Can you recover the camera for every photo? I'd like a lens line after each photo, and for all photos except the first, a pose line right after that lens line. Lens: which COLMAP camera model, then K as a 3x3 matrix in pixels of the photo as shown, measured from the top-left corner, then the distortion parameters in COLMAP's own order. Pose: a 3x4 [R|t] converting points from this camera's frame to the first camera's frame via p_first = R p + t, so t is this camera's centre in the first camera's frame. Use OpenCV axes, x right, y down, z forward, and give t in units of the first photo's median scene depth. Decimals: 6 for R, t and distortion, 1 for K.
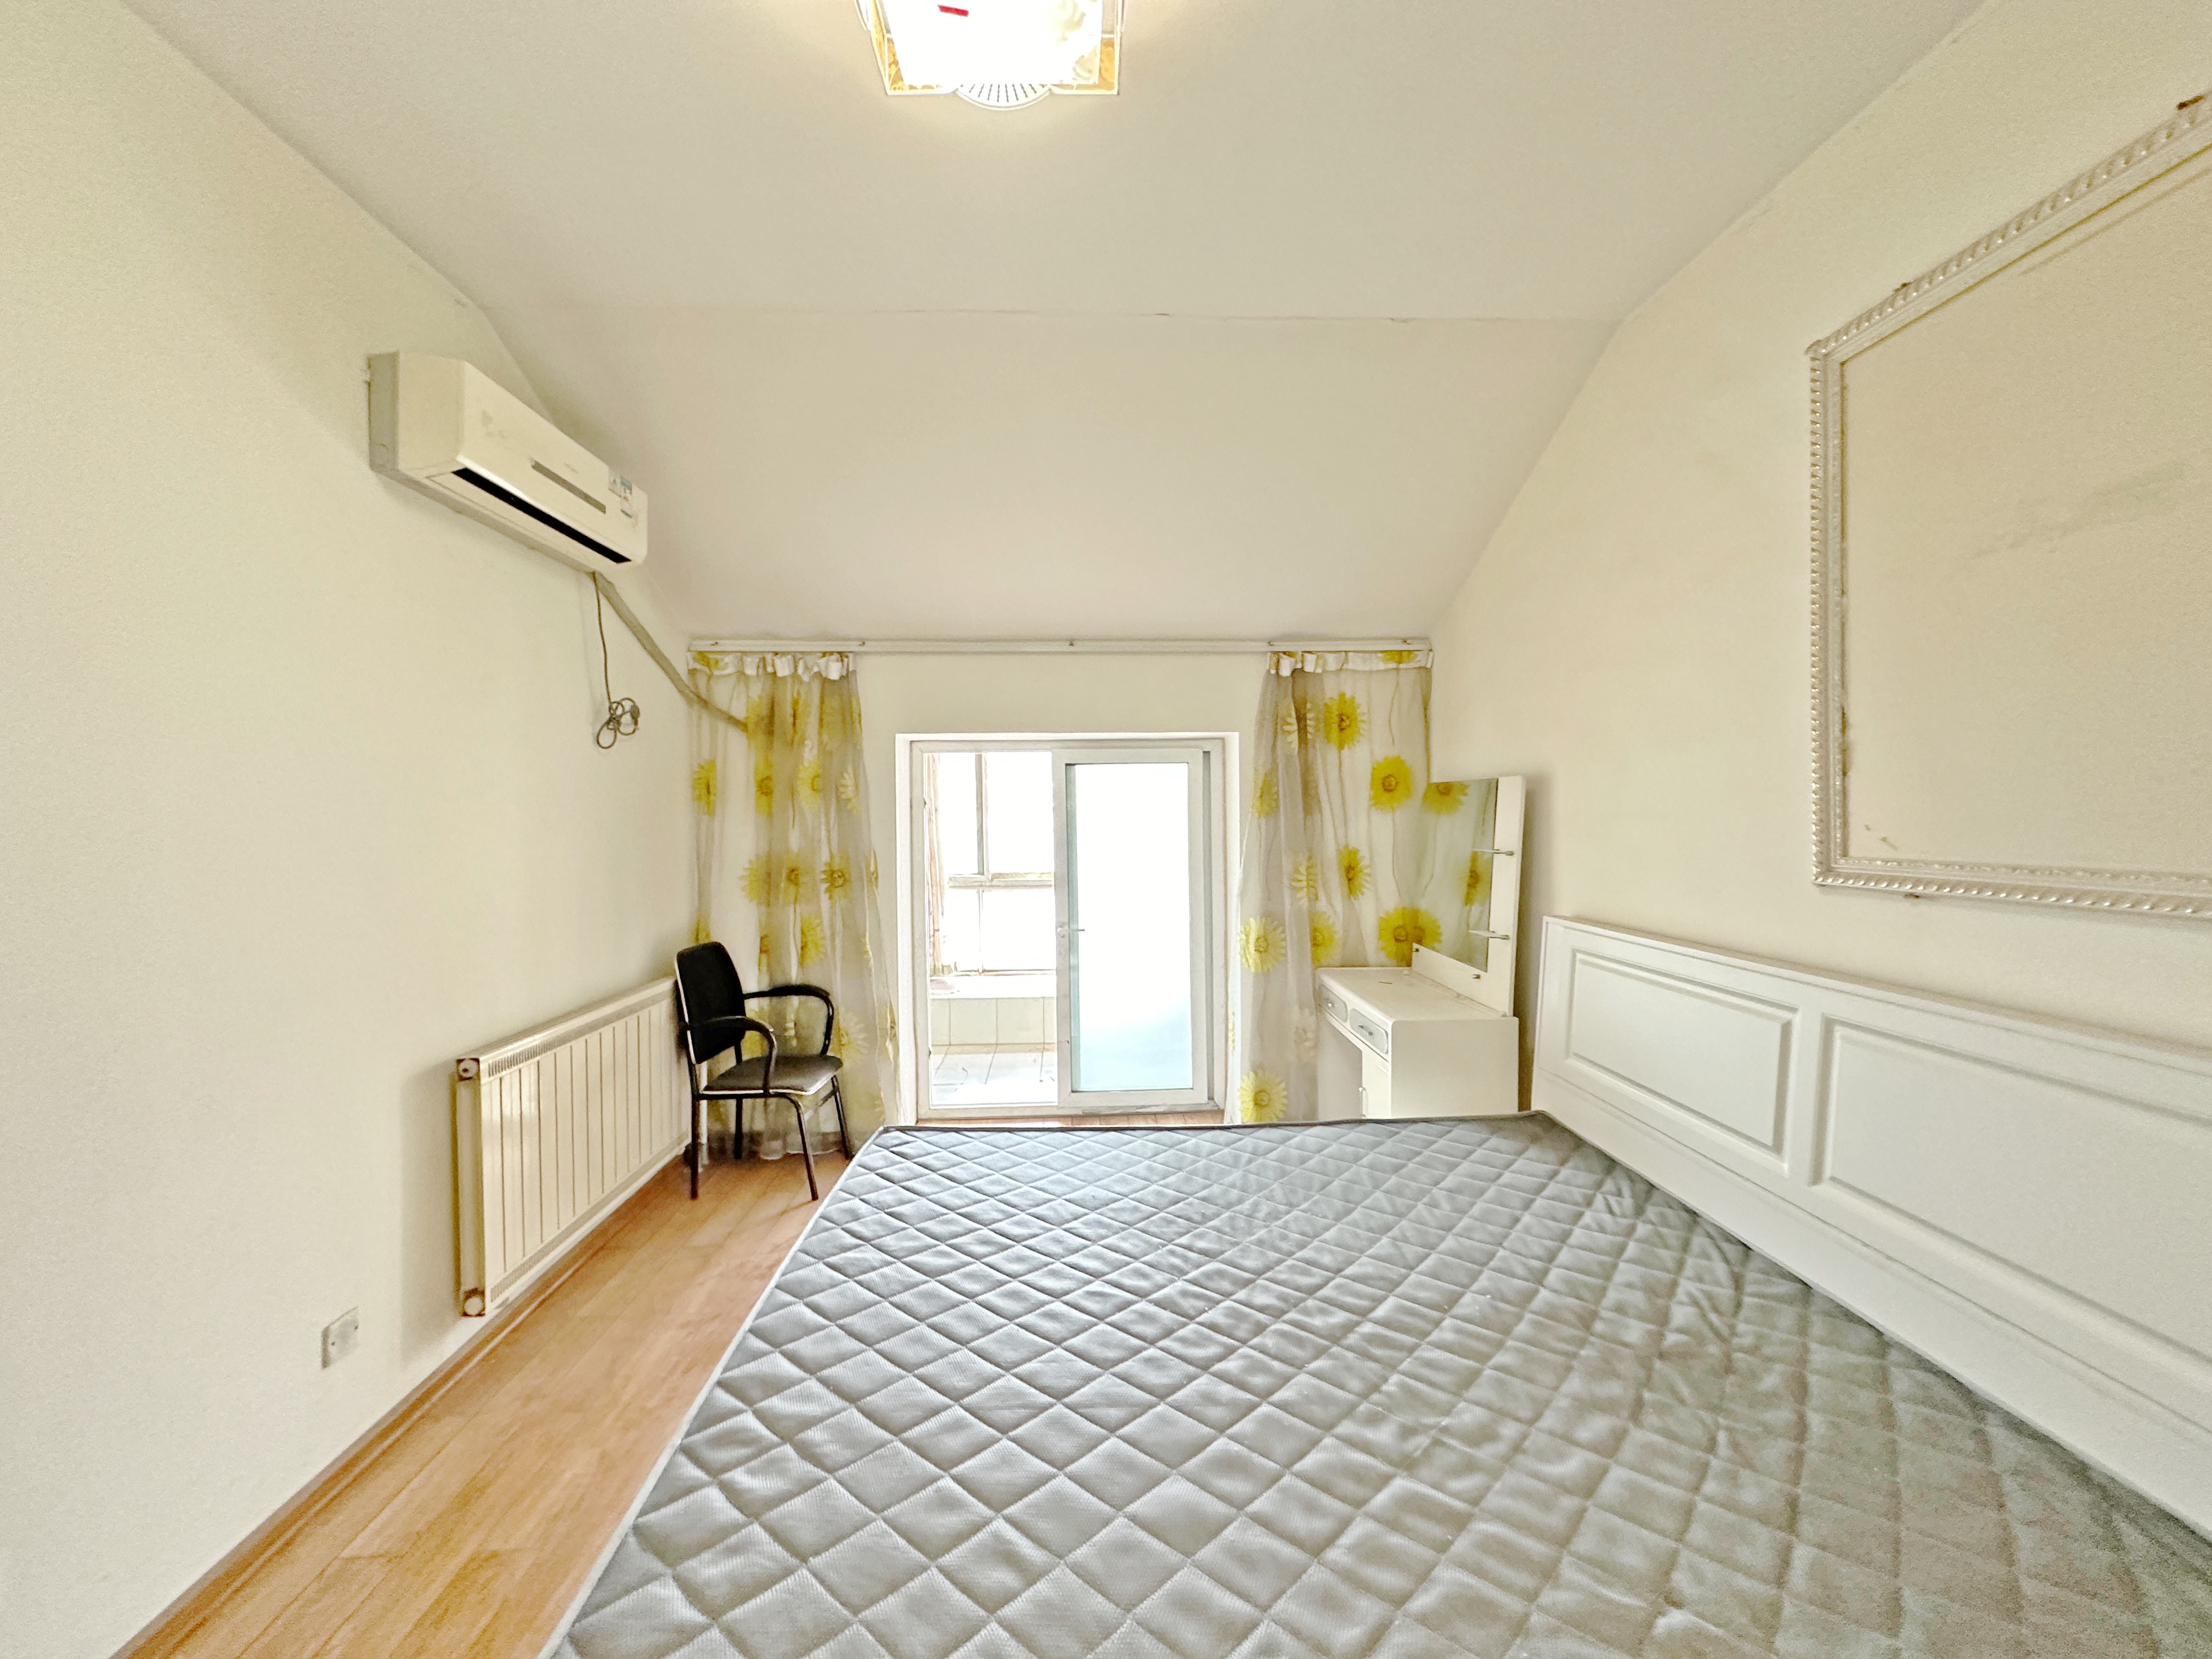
lens RADIAL K [[887.8, 0, 1120.1], [0, 887.8, 826.1], [0, 0, 1]] dist [0.001084, 0.000120]
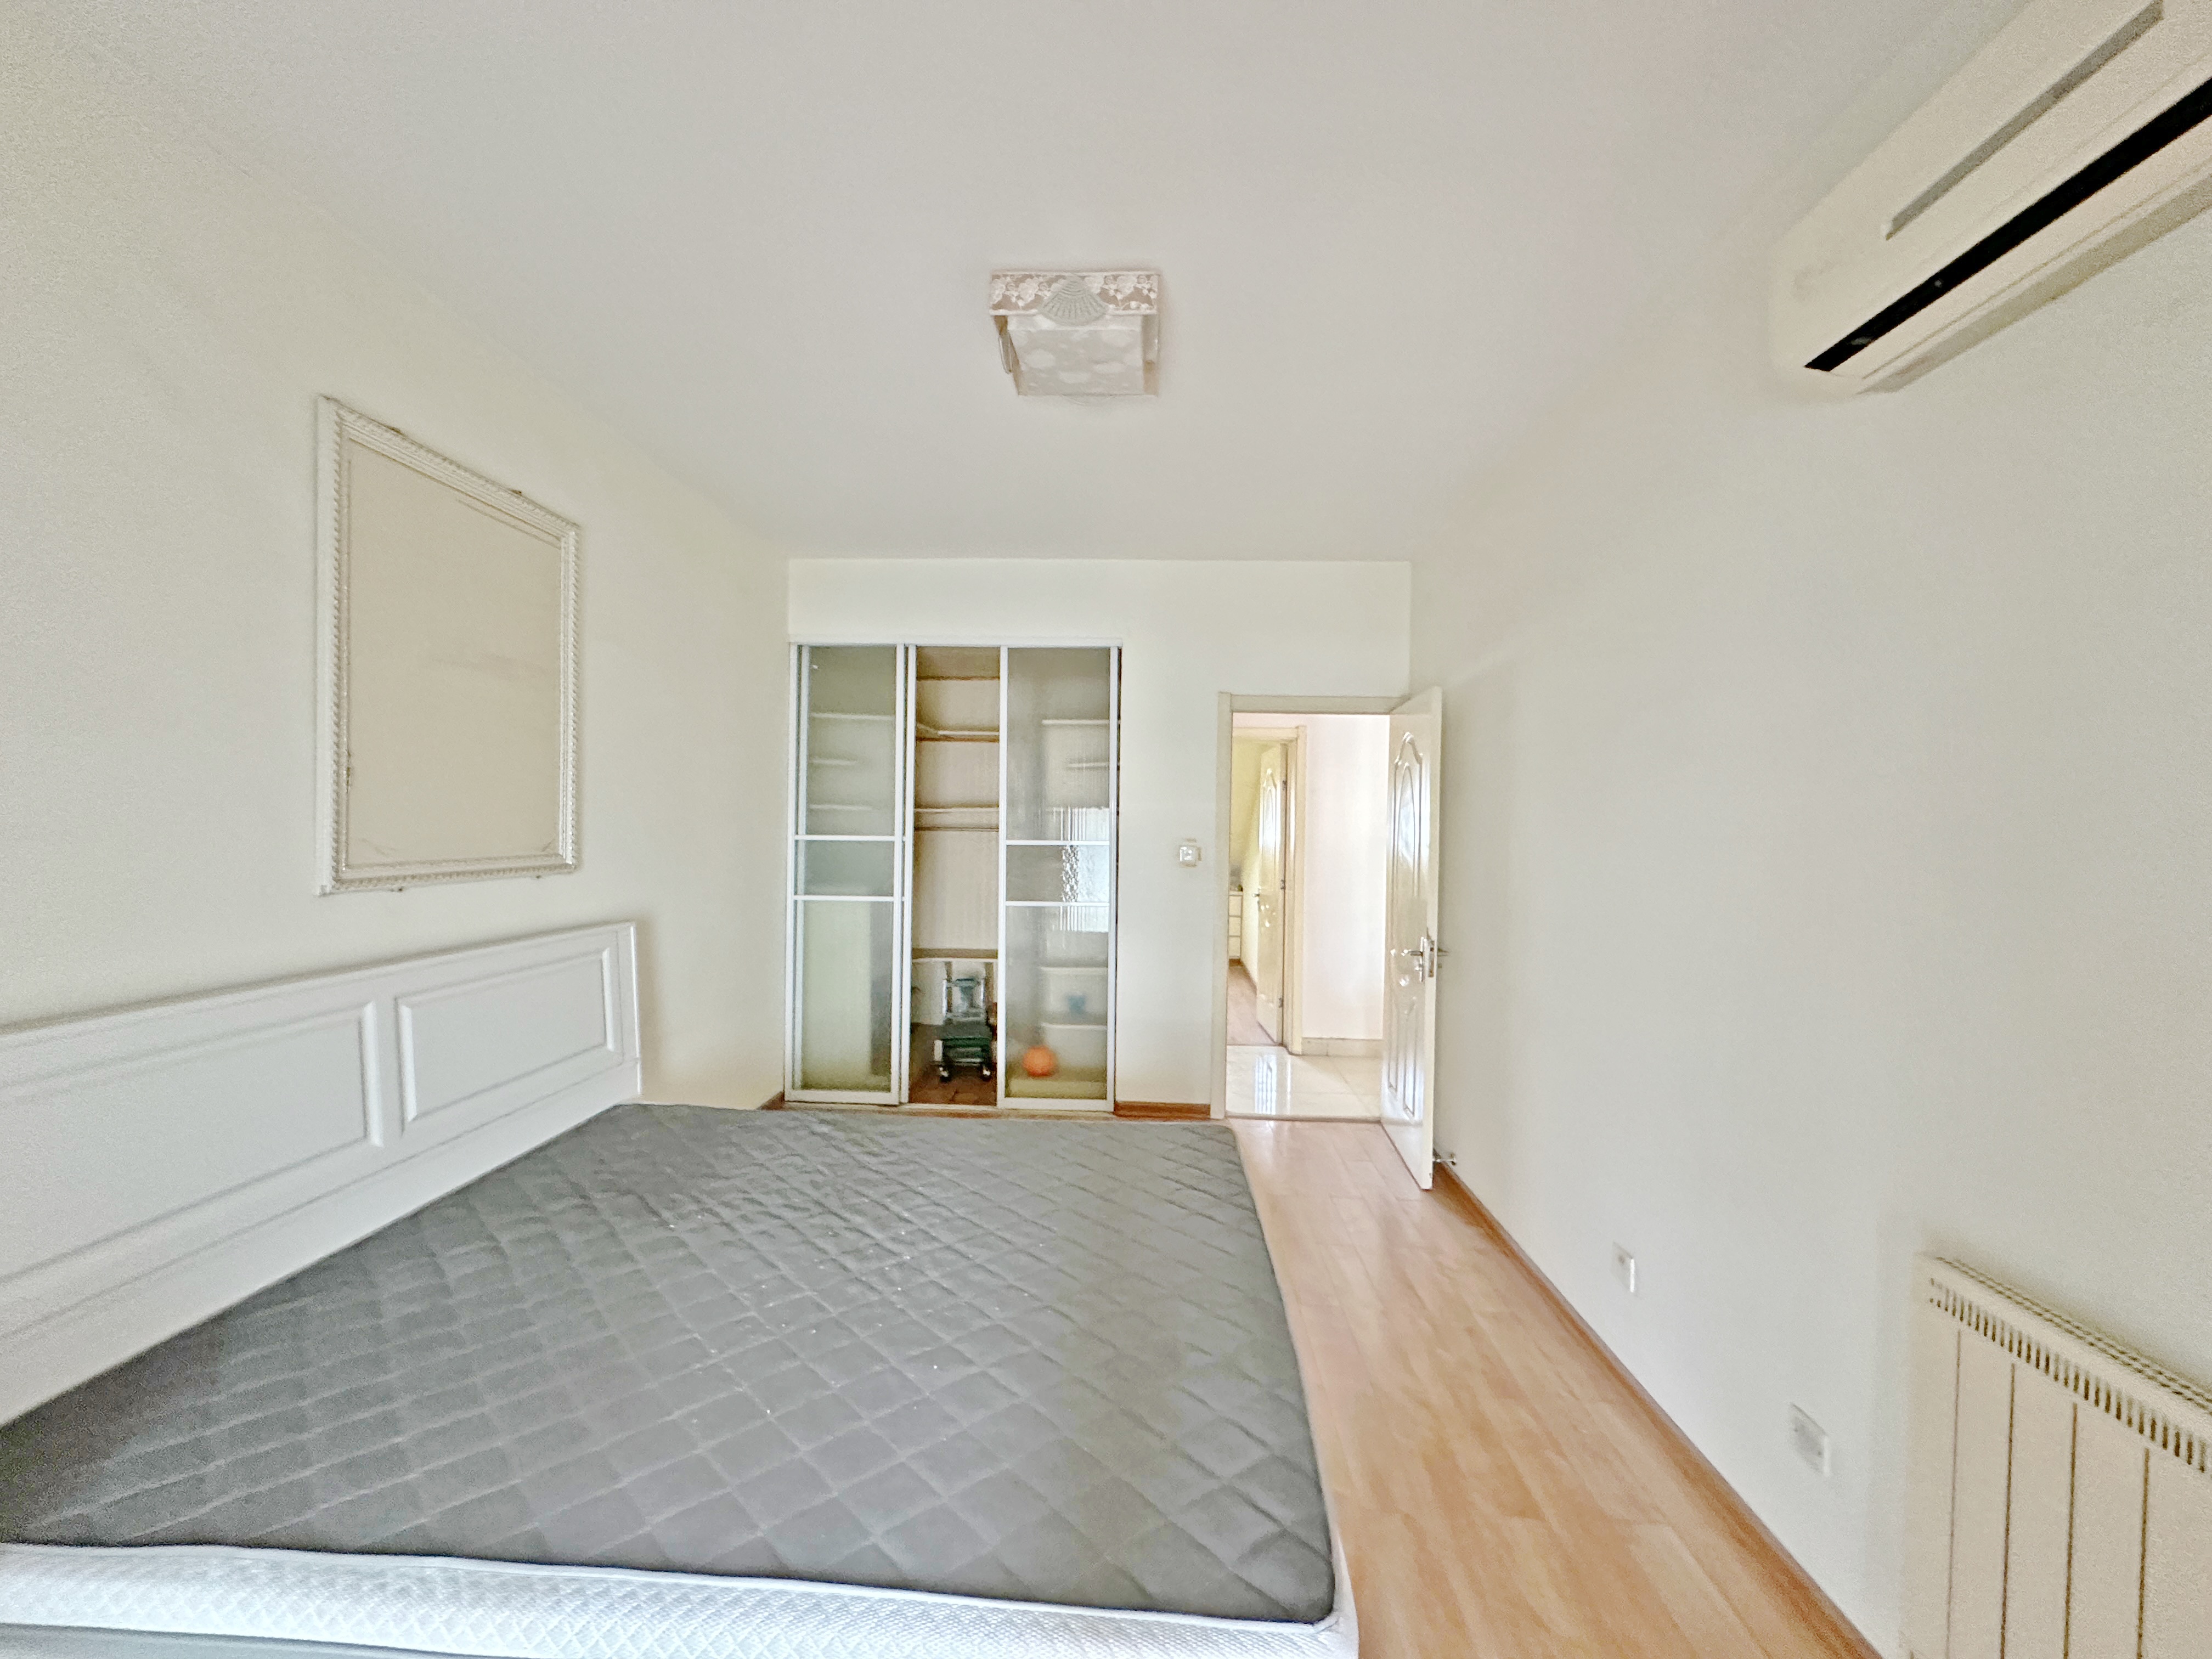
lens RADIAL K [[887.8, 0, 1102.0], [0, 887.8, 834.7], [0, 0, 1]] dist [0.001084, 0.000120]
pose [[-0.993968, -0.010534, 0.109162, -0.284140], [-0.008101, 0.999709, 0.022703, -0.039805], [-0.109369, 0.021682, -0.993765, 2.021842]]
